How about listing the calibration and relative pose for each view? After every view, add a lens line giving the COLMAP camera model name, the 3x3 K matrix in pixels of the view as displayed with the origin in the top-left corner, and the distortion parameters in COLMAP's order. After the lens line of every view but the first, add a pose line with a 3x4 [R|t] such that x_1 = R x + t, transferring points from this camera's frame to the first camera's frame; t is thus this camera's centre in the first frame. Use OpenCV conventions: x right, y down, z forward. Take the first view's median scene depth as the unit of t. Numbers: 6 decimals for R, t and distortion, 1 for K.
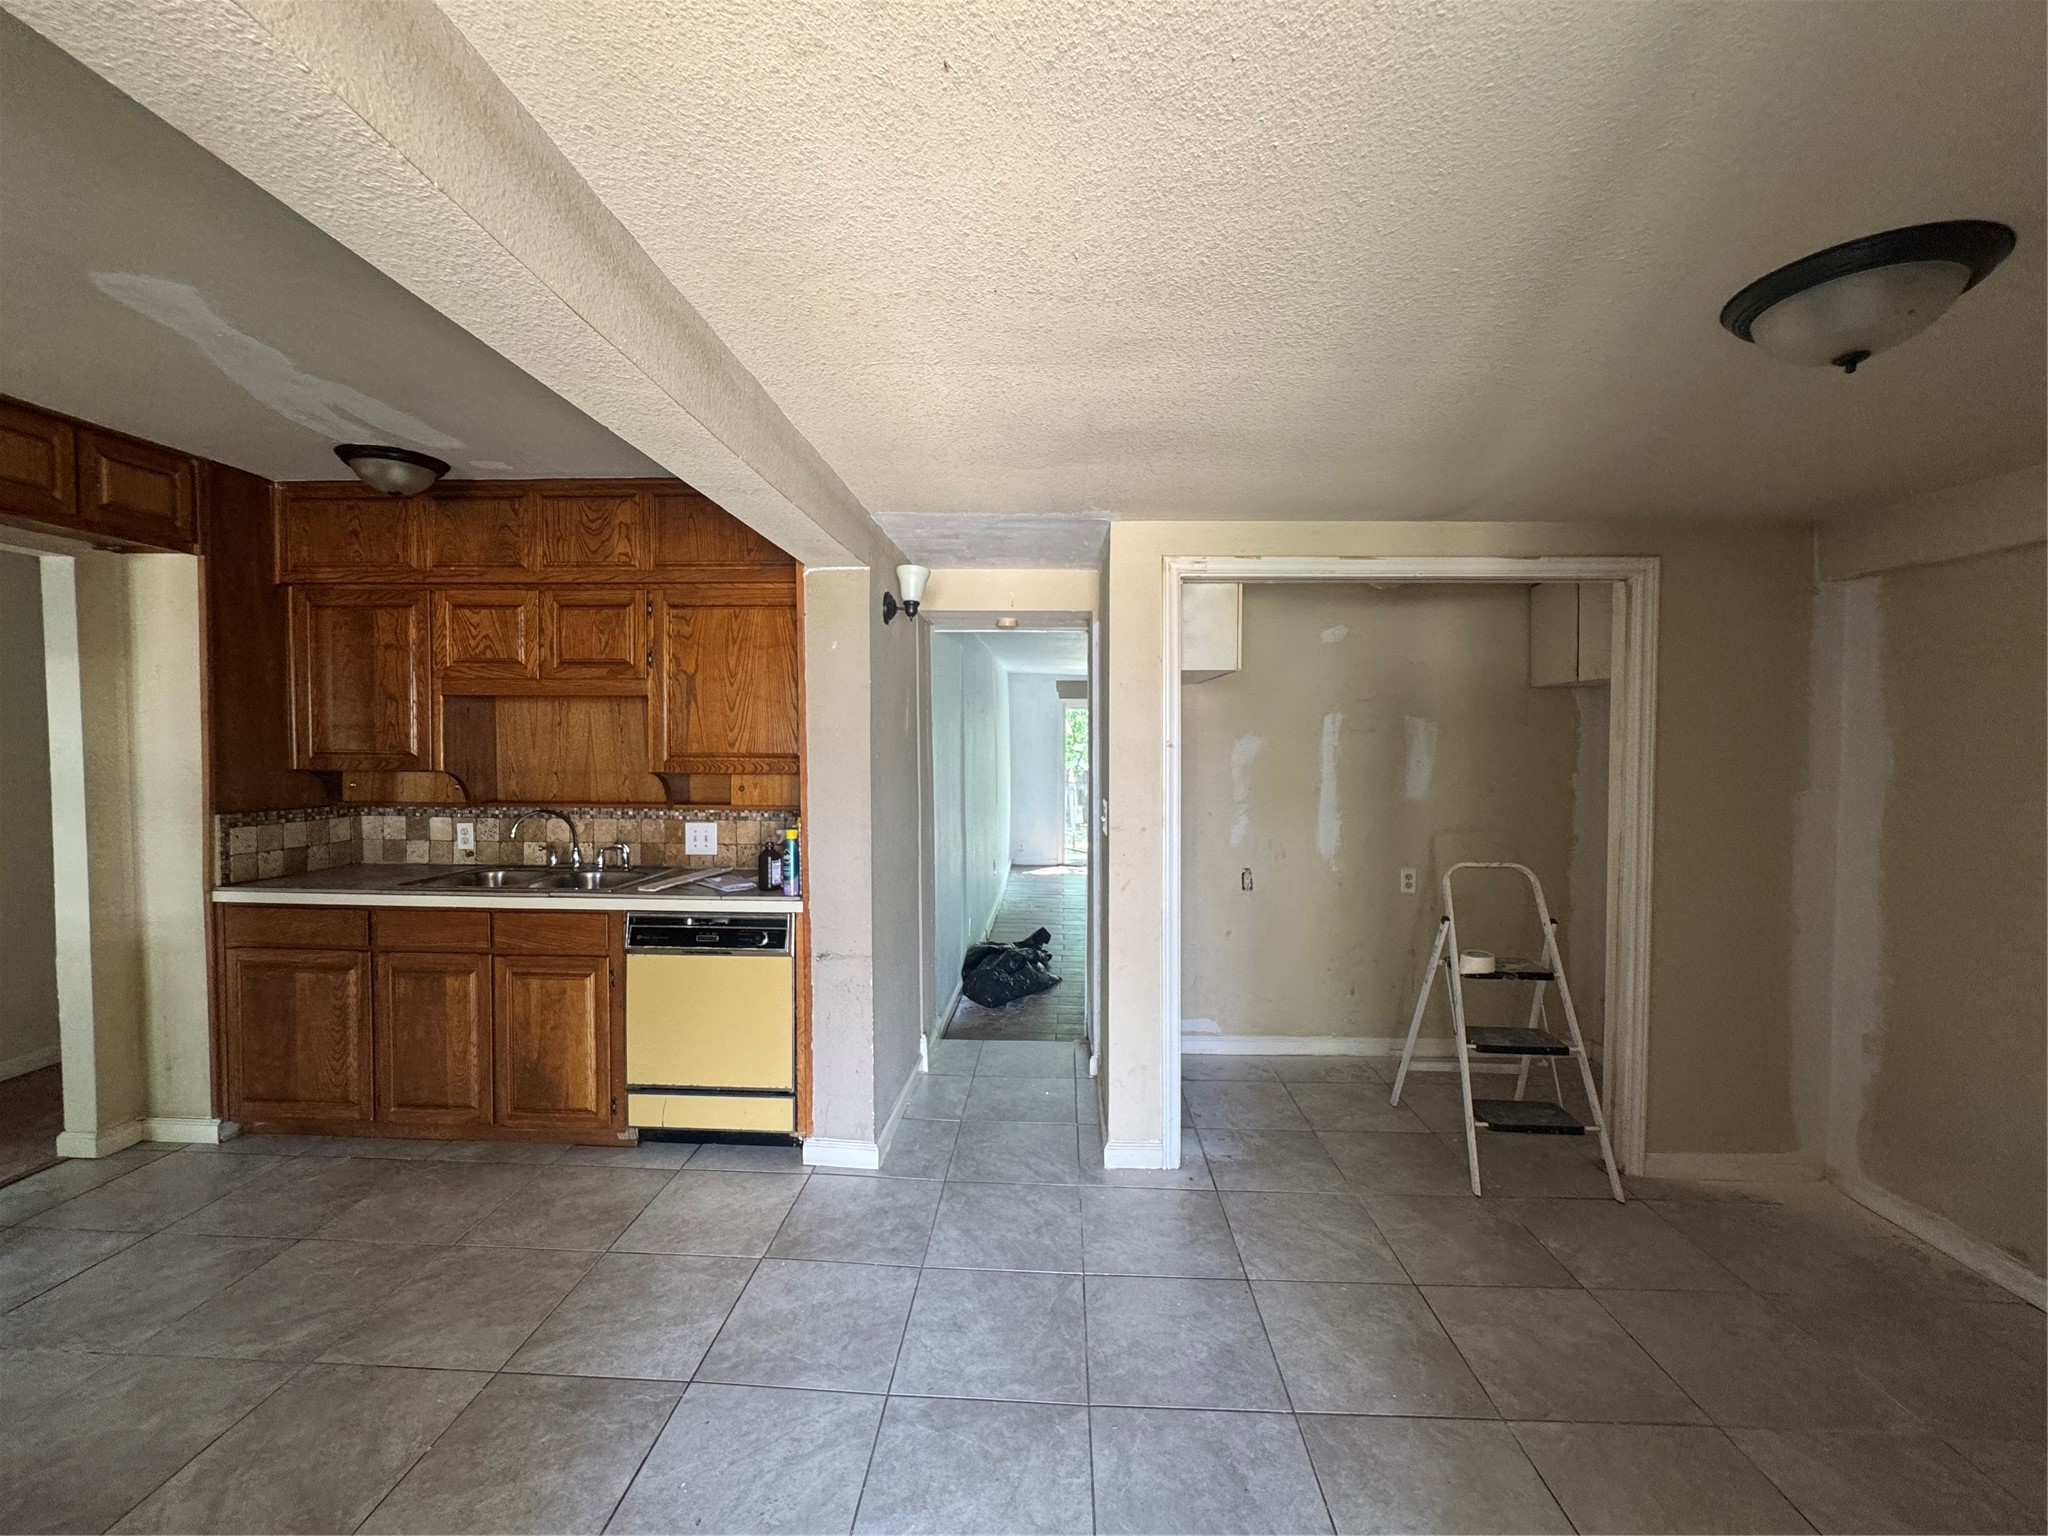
lens RADIAL K [[821.6, 0, 1023.4], [0, 821.6, 771.5], [0, 0, 1]] dist [0.008229, 0.000099]
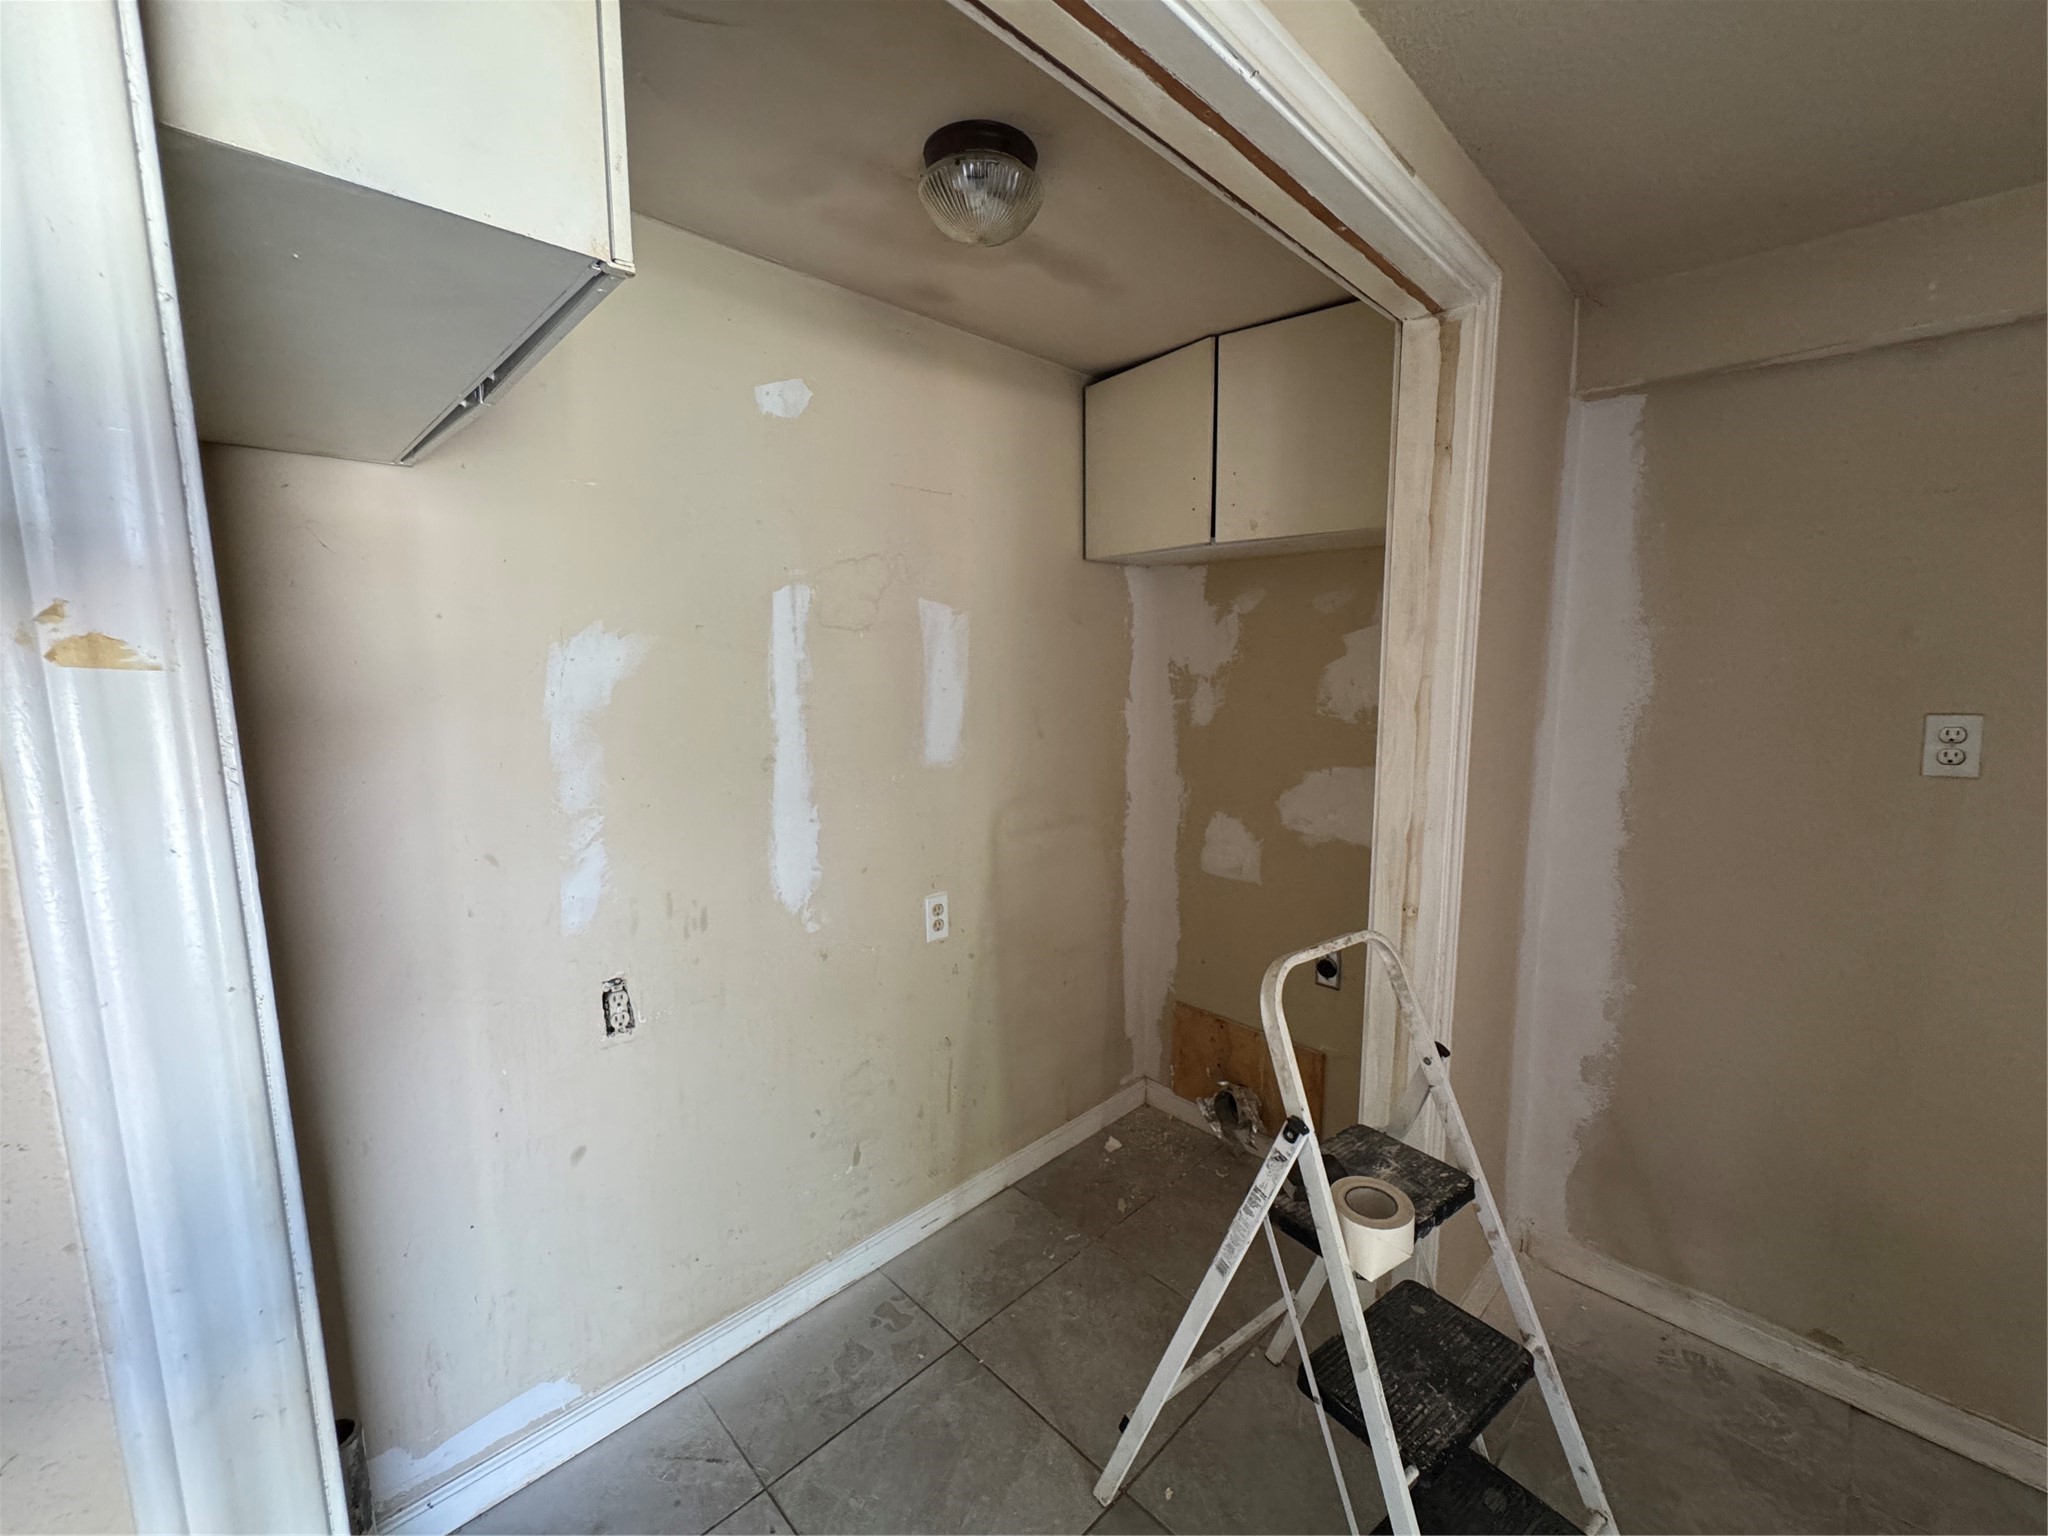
lens RADIAL K [[821.6, 0, 1020.8], [0, 821.6, 772.6], [0, 0, 1]] dist [0.008229, 0.000099]
pose [[0.668684, -0.106290, 0.735911, 0.182288], [0.030300, 0.992803, 0.115861, -0.026782], [-0.742929, -0.055176, 0.667092, 0.887470]]
